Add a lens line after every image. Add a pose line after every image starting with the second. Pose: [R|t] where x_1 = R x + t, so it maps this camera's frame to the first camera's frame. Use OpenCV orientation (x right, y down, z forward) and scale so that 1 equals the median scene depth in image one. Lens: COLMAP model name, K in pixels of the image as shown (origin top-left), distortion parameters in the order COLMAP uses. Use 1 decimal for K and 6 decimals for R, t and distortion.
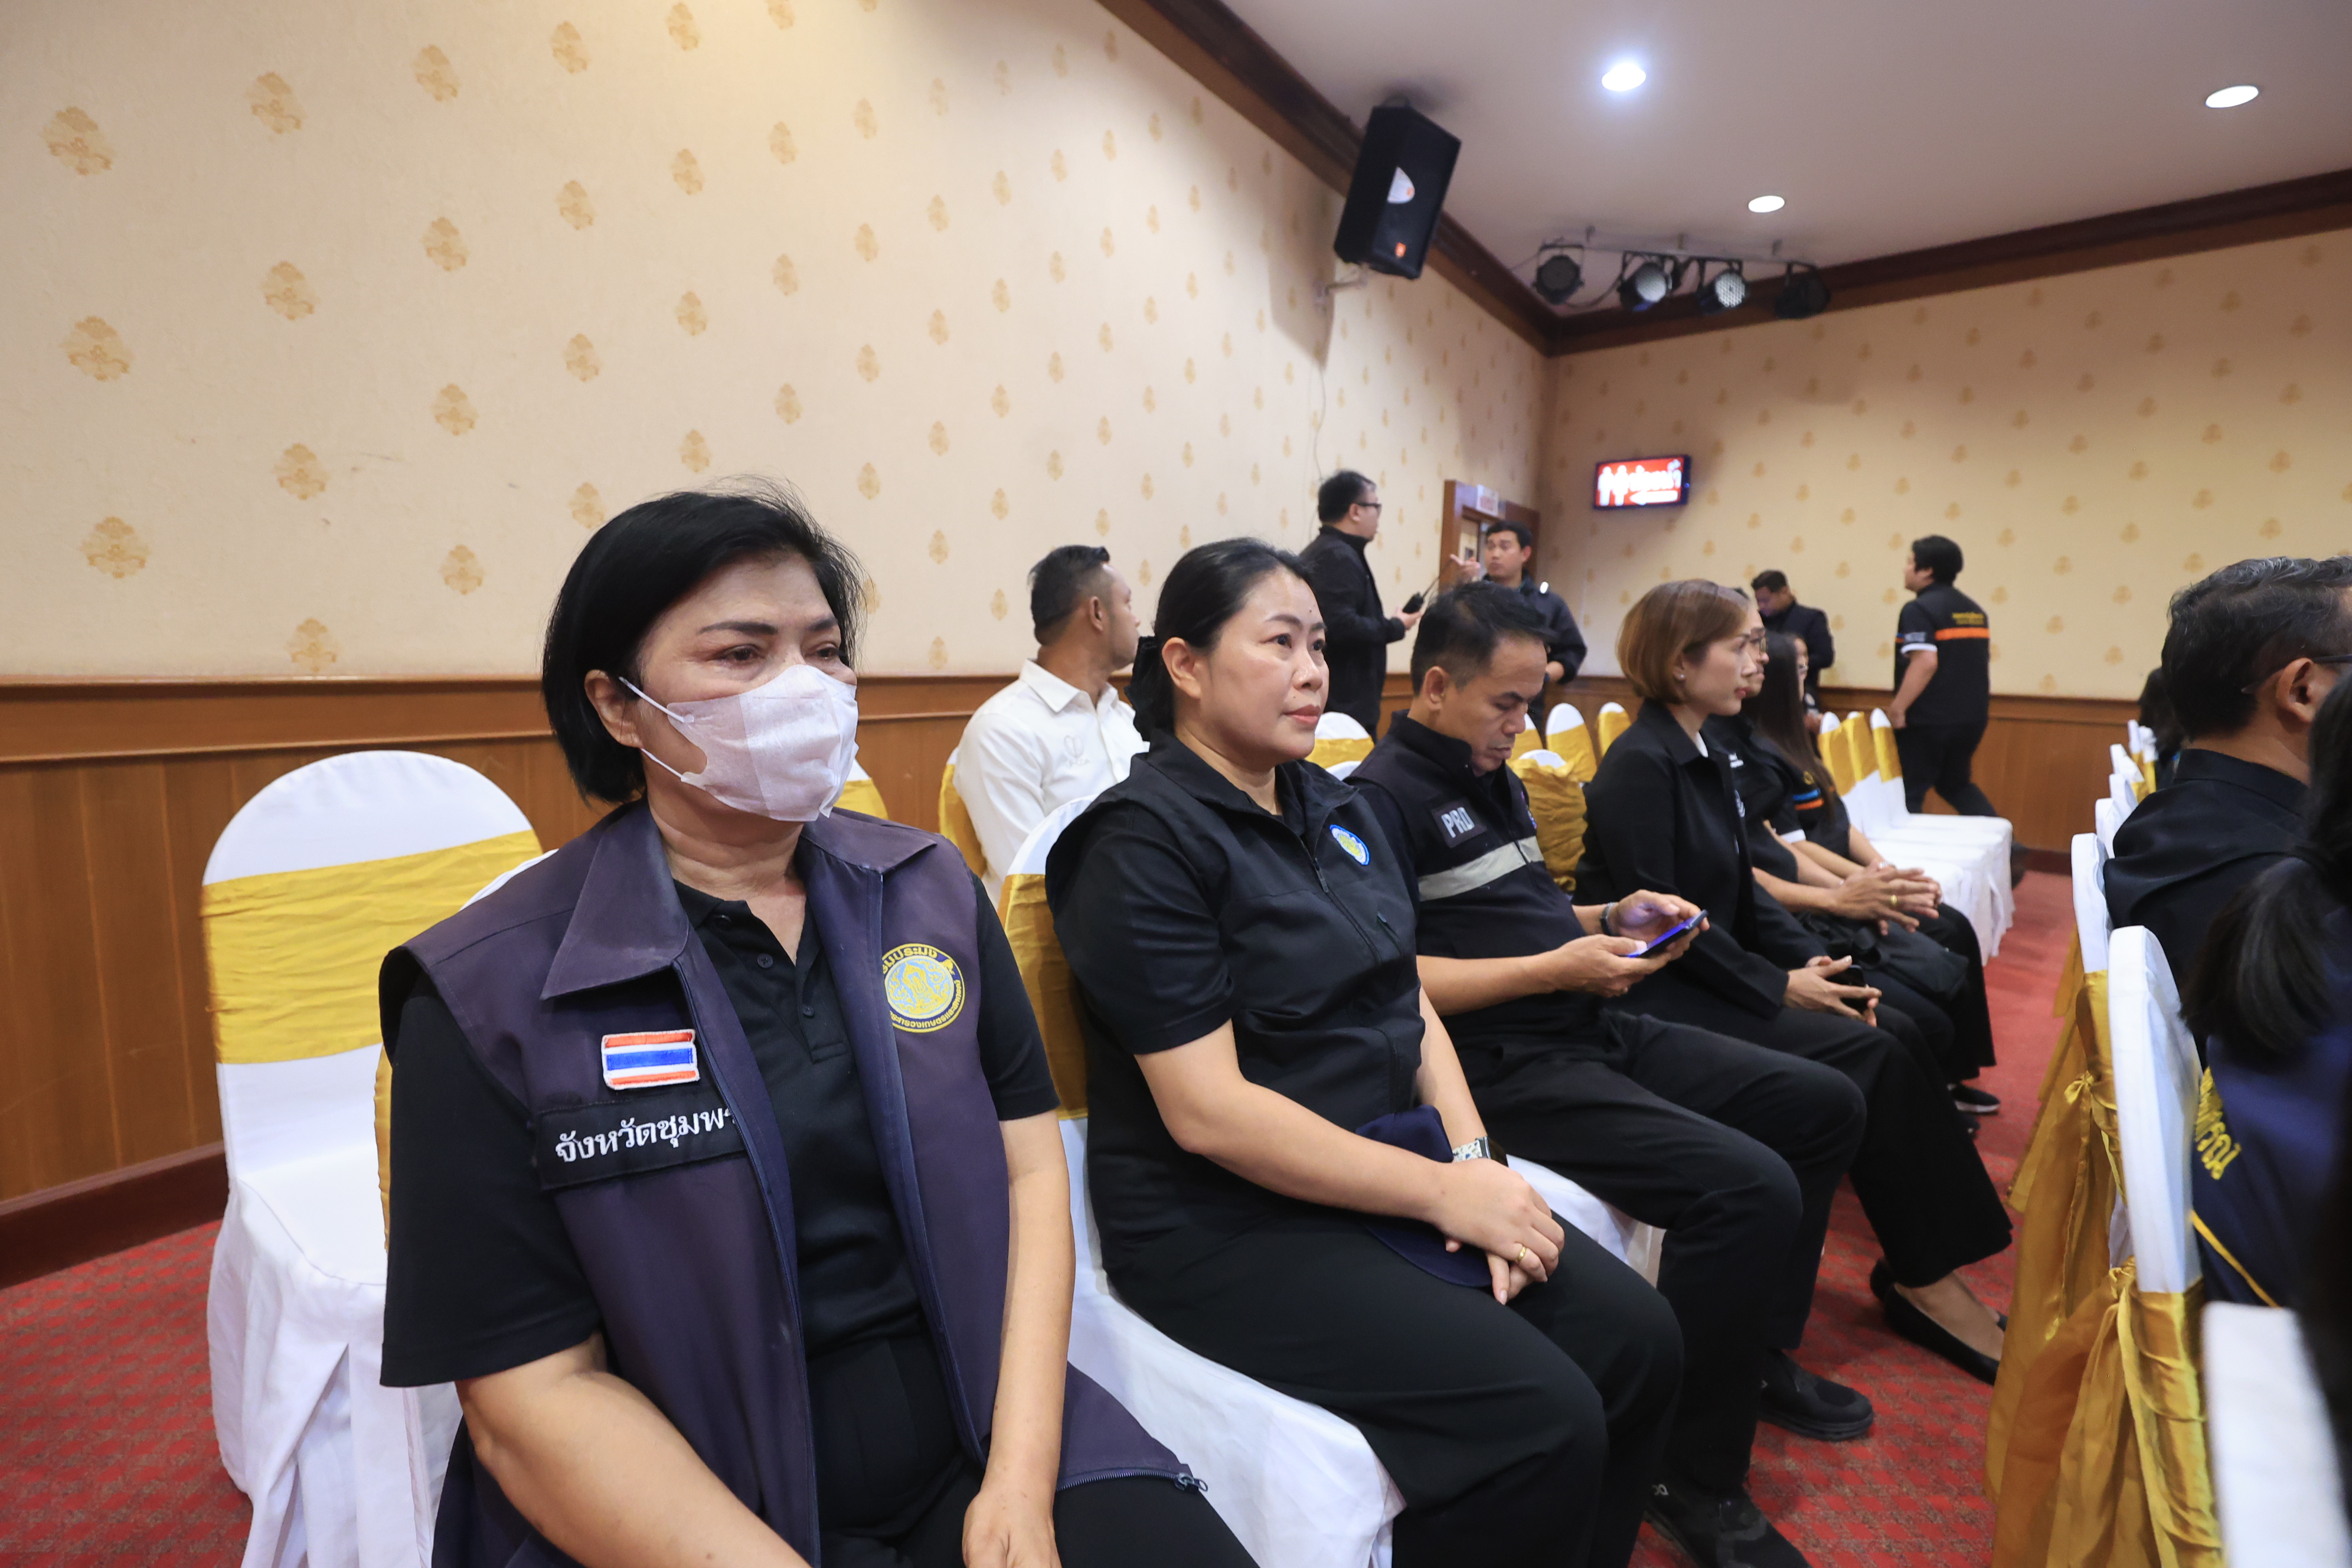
lens RADIAL K [[1151.9, 0, 1184.7], [0, 1151.9, 786.9], [0, 0, 1]] dist [0.006720, -0.001107]
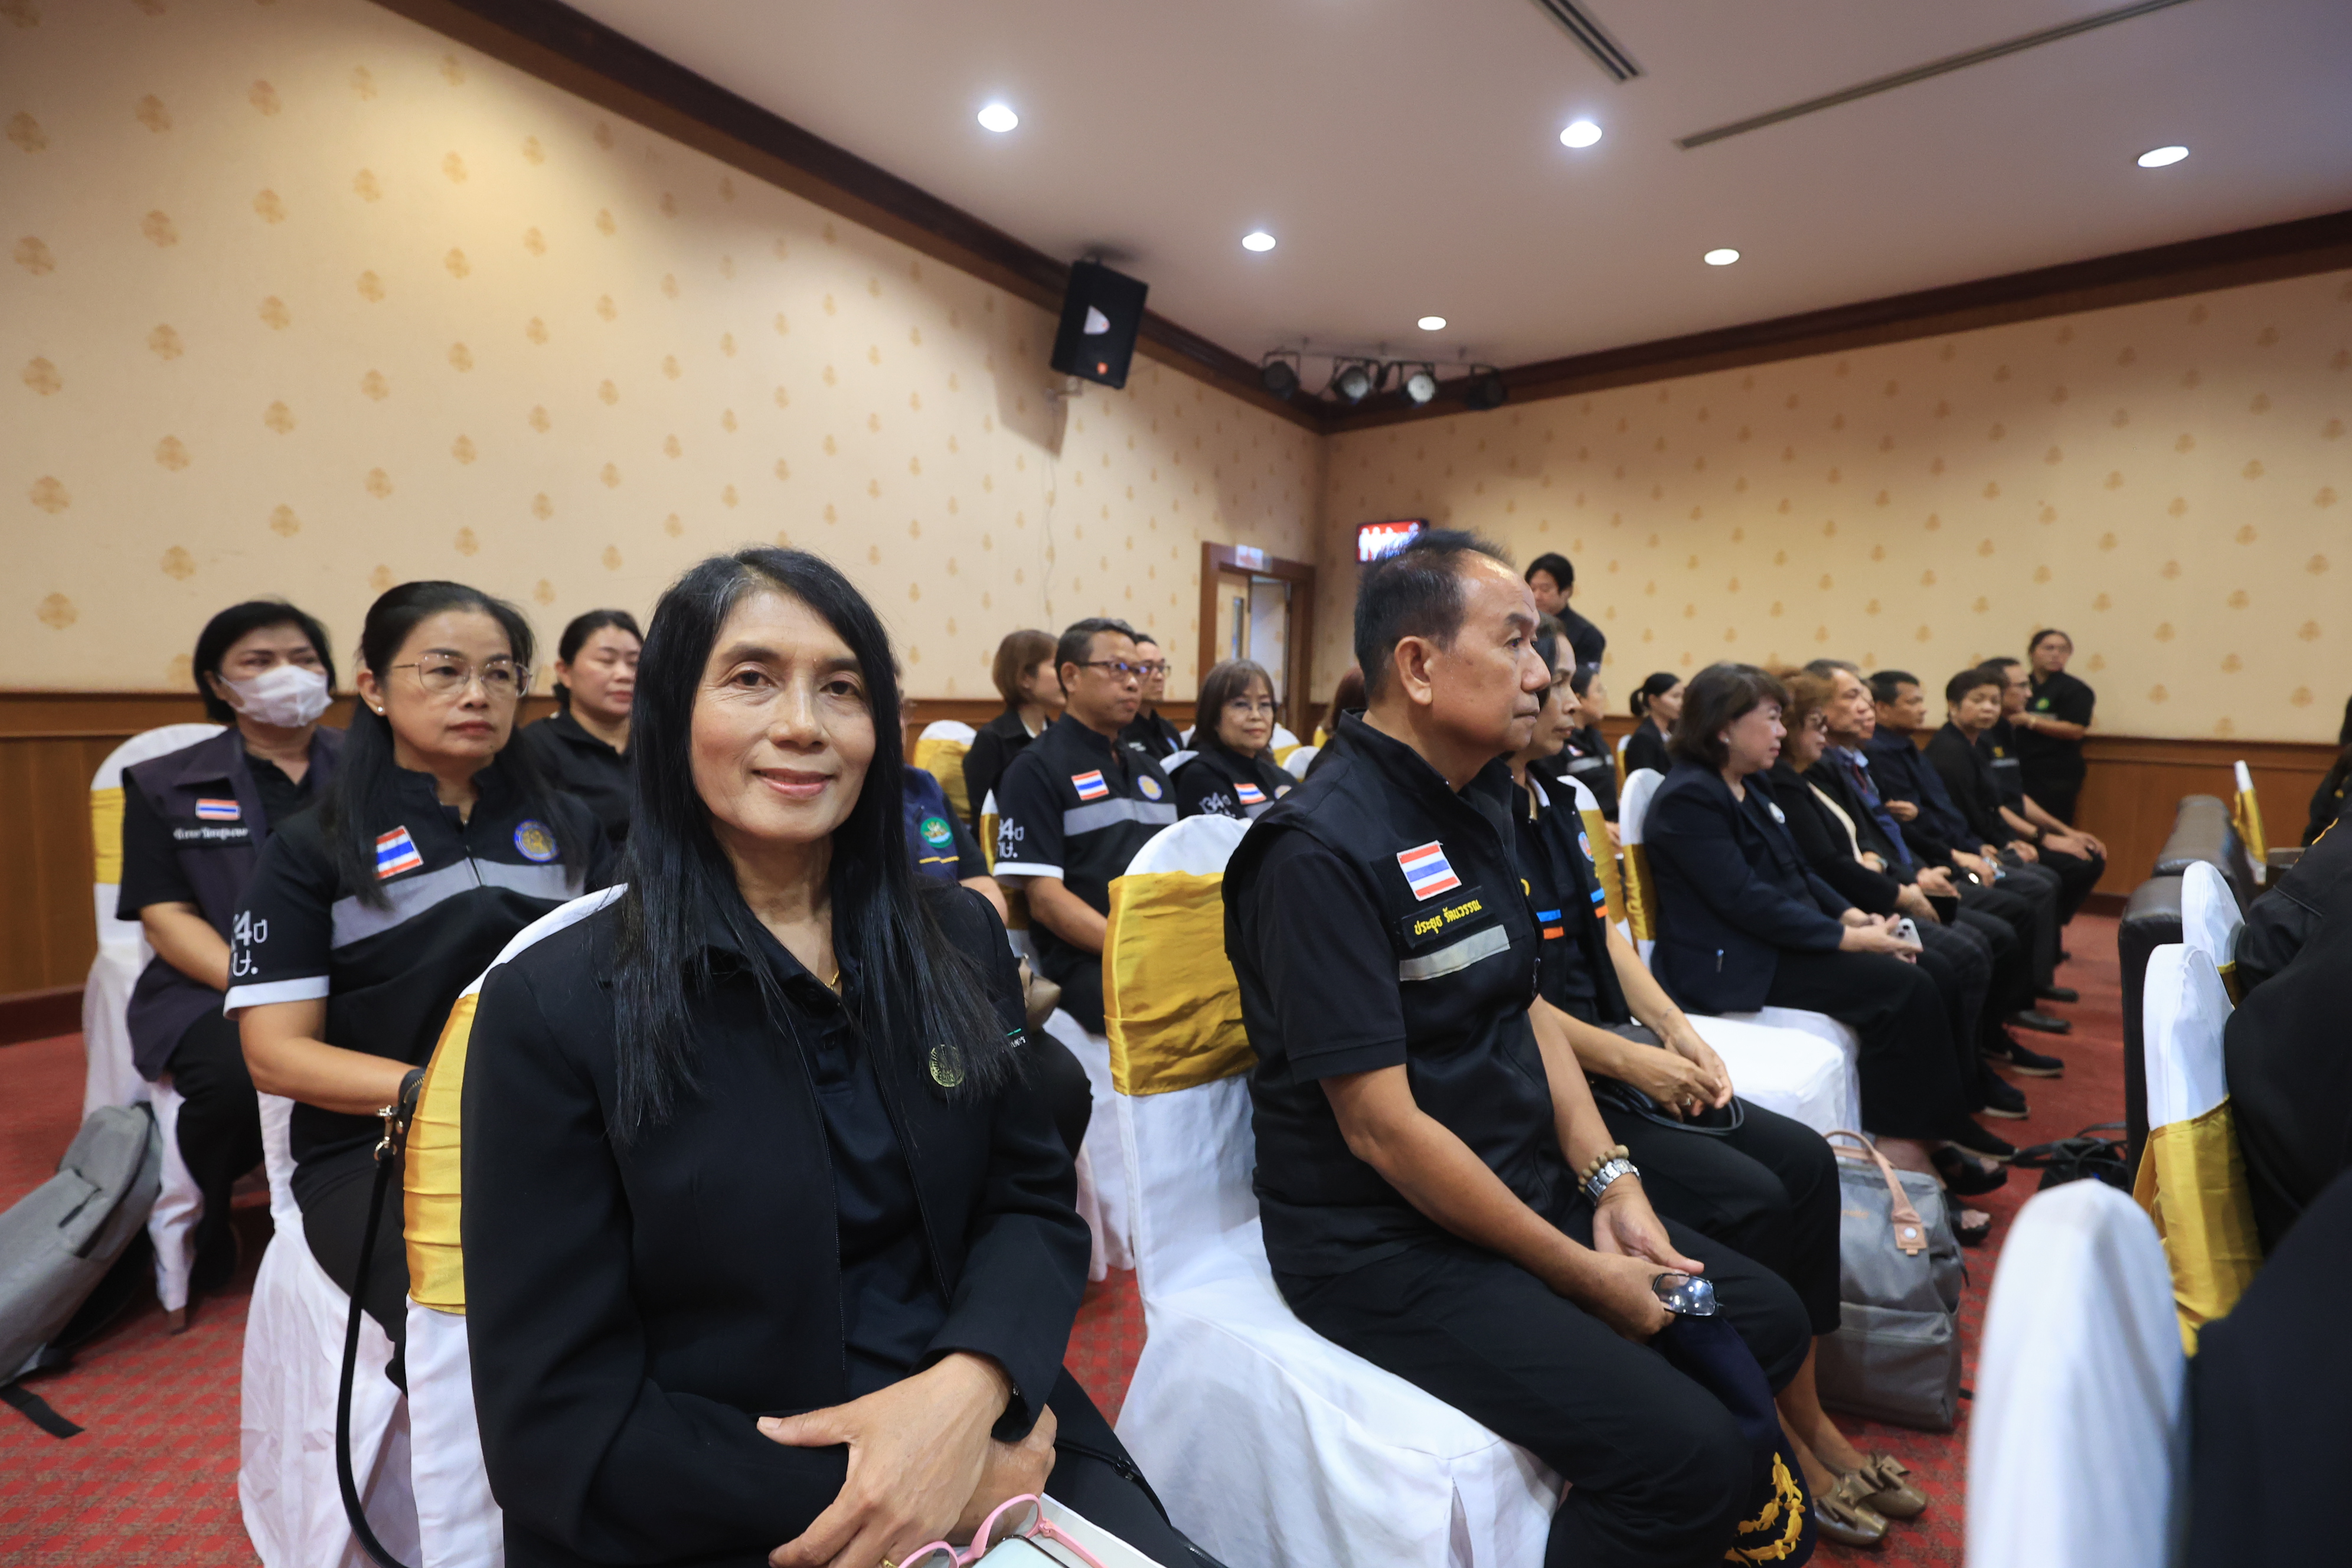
lens RADIAL K [[1151.9, 0, 1179.9], [0, 1151.9, 786.5], [0, 0, 1]] dist [0.006720, -0.001107]
pose [[0.999988, -0.003061, 0.003814, 0.253669], [0.003193, 0.999379, -0.035096, 0.039985], [-0.003704, 0.035108, 0.999377, -0.245652]]
